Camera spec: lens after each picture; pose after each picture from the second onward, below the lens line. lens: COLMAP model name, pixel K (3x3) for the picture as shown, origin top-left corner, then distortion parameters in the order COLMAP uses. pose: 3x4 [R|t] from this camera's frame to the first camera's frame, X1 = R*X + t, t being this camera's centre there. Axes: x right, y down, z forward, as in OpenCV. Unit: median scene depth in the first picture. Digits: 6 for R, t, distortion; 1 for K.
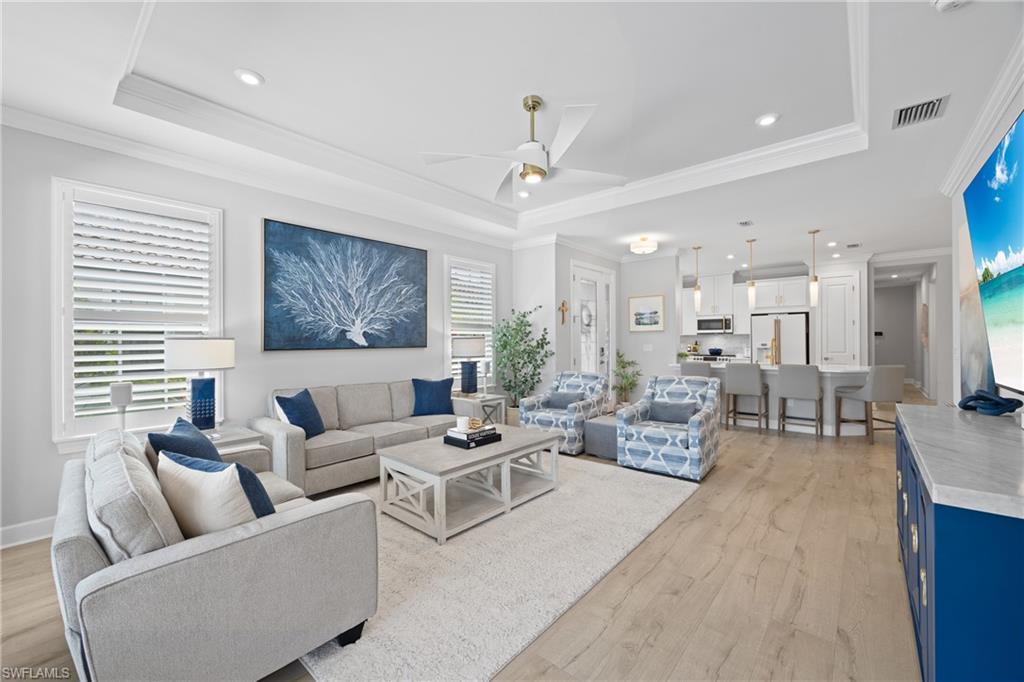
lens RADIAL K [[408.4, 0, 507.0], [0, 408.4, 341.3], [0, 0, 1]] dist [-0.001064, 0.001397]
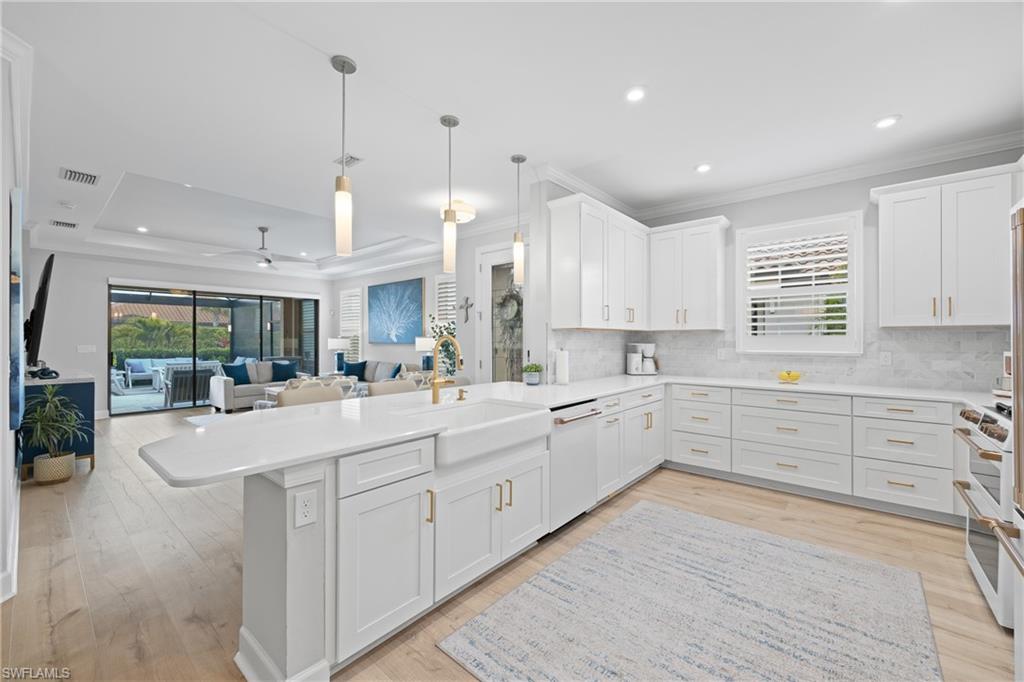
lens RADIAL K [[408.4, 0, 508.6], [0, 408.4, 340.6], [0, 0, 1]] dist [-0.001064, 0.001397]
pose [[0.016452, 0.010138, -0.999813, 0.938673], [0.000306, 0.999948, 0.010144, -0.008701], [0.999865, -0.000473, 0.016448, 0.943459]]
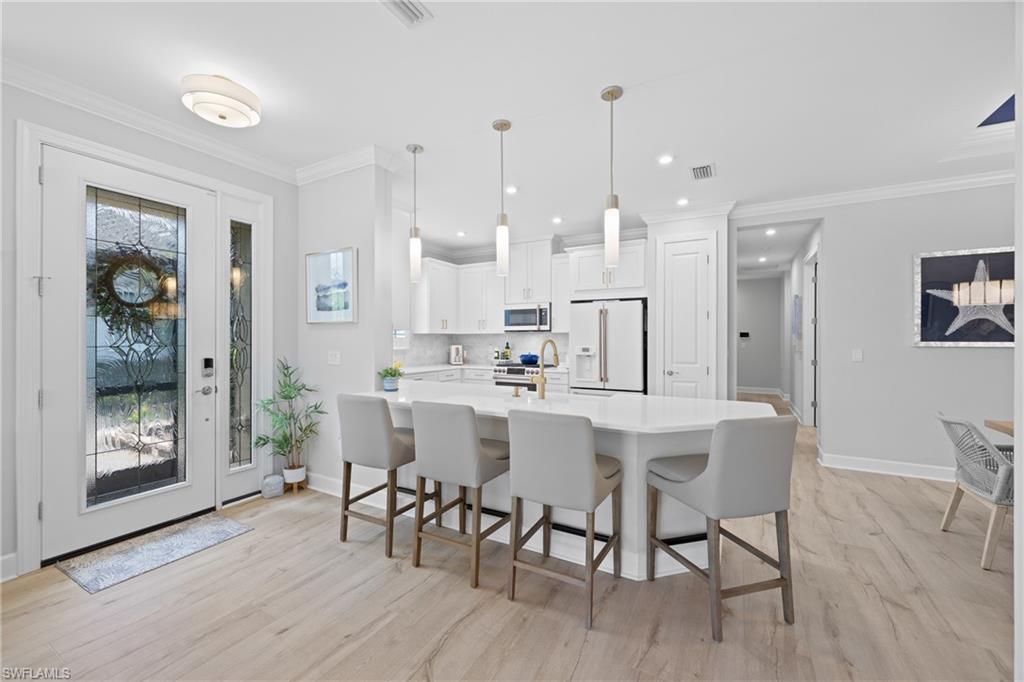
lens RADIAL K [[408.4, 0, 507.5], [0, 408.4, 341.6], [0, 0, 1]] dist [-0.001064, 0.001397]
pose [[0.978051, 0.006391, 0.208270, 0.456329], [-0.007116, 0.999971, 0.002730, -0.005741], [-0.208246, -0.004152, 0.978068, 0.494159]]
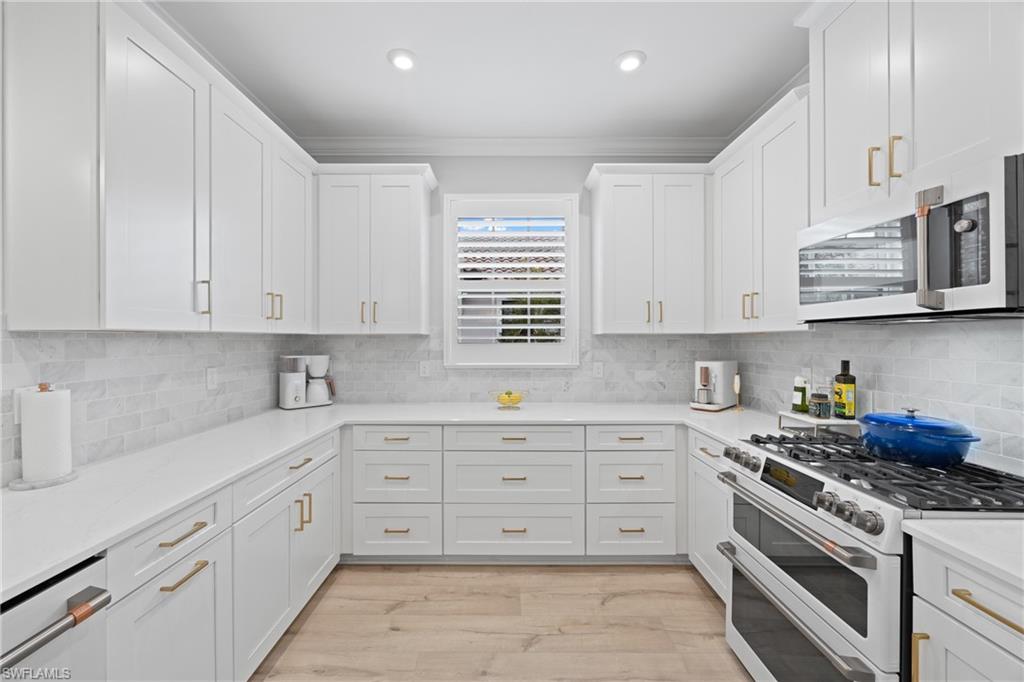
lens RADIAL K [[408.4, 0, 506.4], [0, 408.4, 338.3], [0, 0, 1]] dist [-0.001064, 0.001397]
pose [[0.662478, 0.006419, -0.749054, 0.704501], [-0.004133, 0.999979, 0.004913, -0.016860], [0.749070, -0.000159, 0.662490, 1.054798]]
